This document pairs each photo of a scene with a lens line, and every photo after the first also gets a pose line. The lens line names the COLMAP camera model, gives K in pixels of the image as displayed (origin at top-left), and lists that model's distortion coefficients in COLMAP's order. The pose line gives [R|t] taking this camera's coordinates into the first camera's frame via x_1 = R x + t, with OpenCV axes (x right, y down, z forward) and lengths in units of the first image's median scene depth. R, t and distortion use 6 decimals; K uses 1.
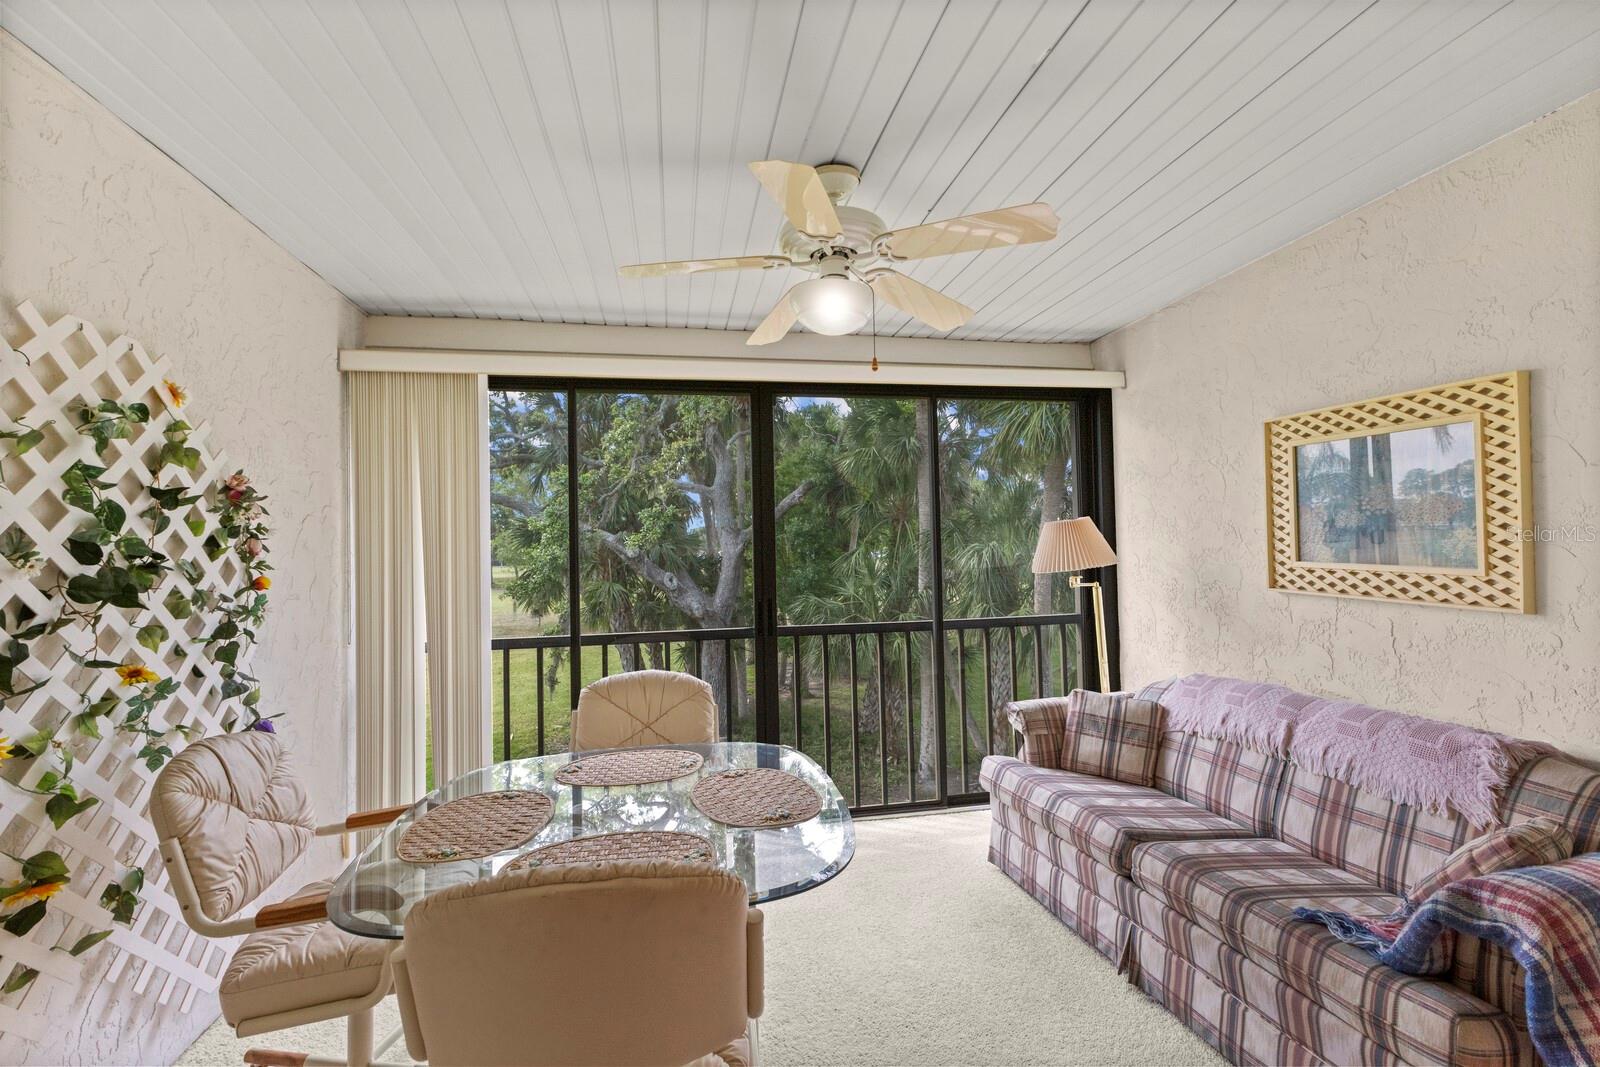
lens RADIAL K [[687.0, 0, 793.6], [0, 687.0, 537.6], [0, 0, 1]] dist [0.000419, -0.000398]
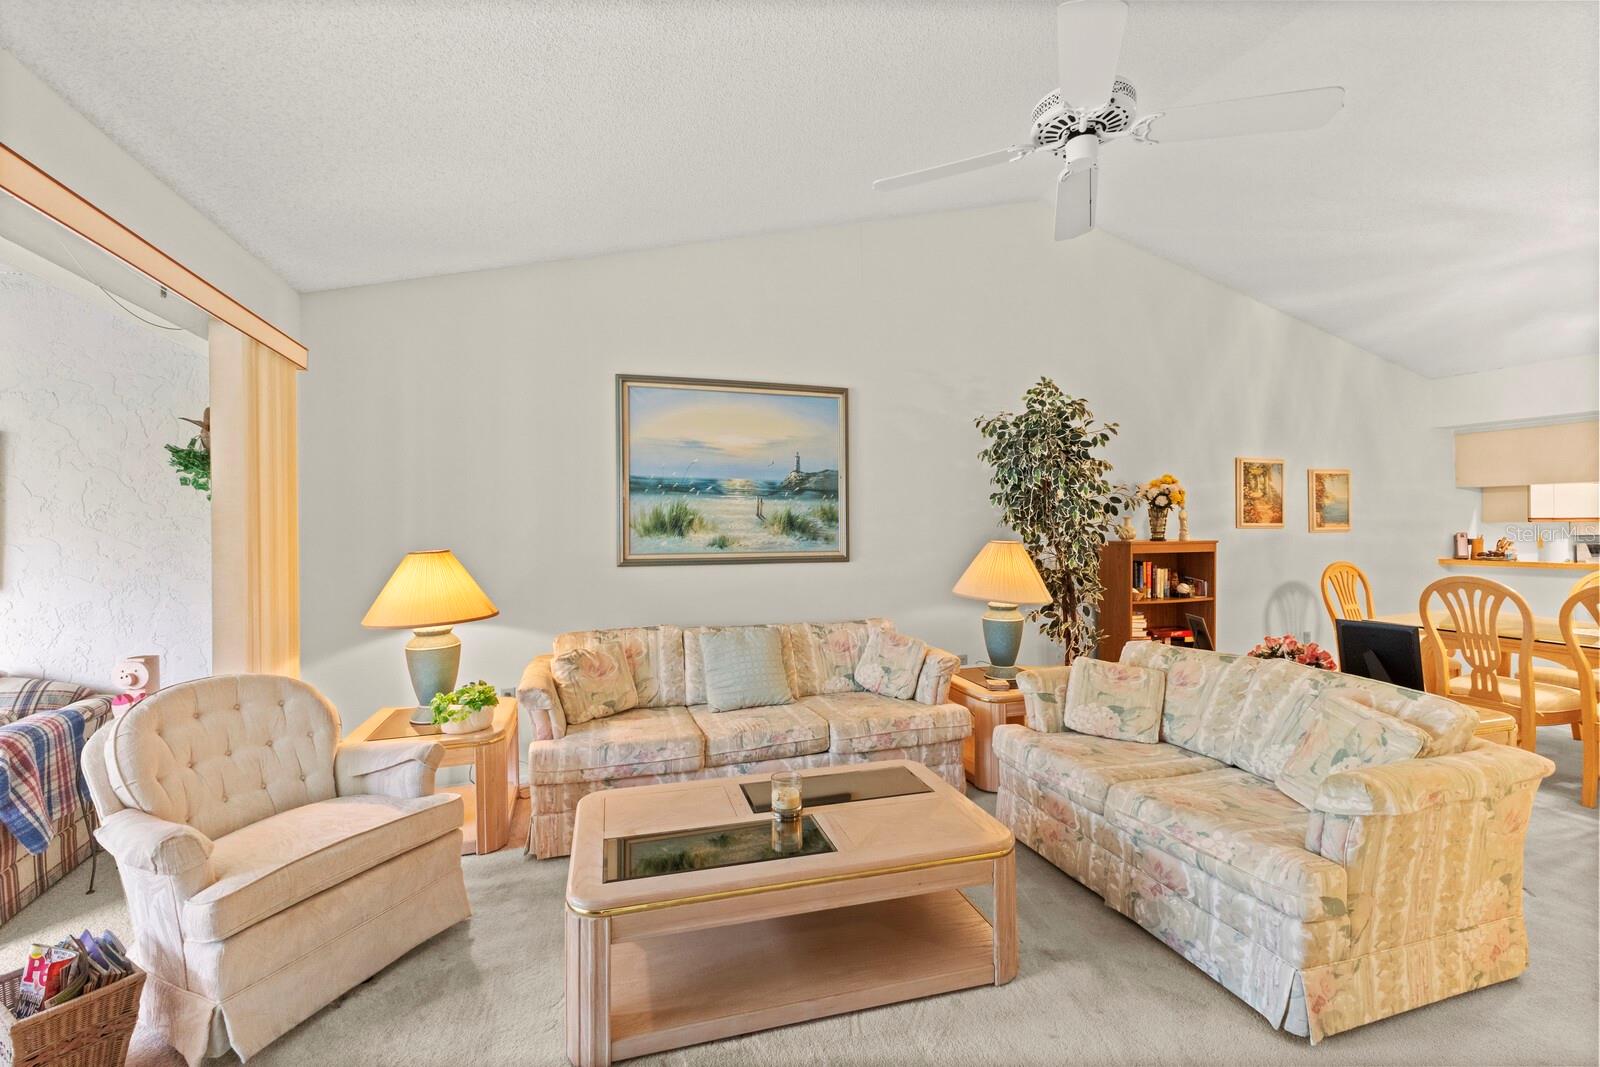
lens RADIAL K [[685.8, 0, 802.5], [0, 685.8, 526.6], [0, 0, 1]] dist [0.004372, 0.000221]
pose [[-0.140549, 0.025309, 0.989750, -0.094836], [-0.003428, 0.999655, -0.026049, 0.000597], [-0.990068, -0.007054, -0.140413, -0.076809]]
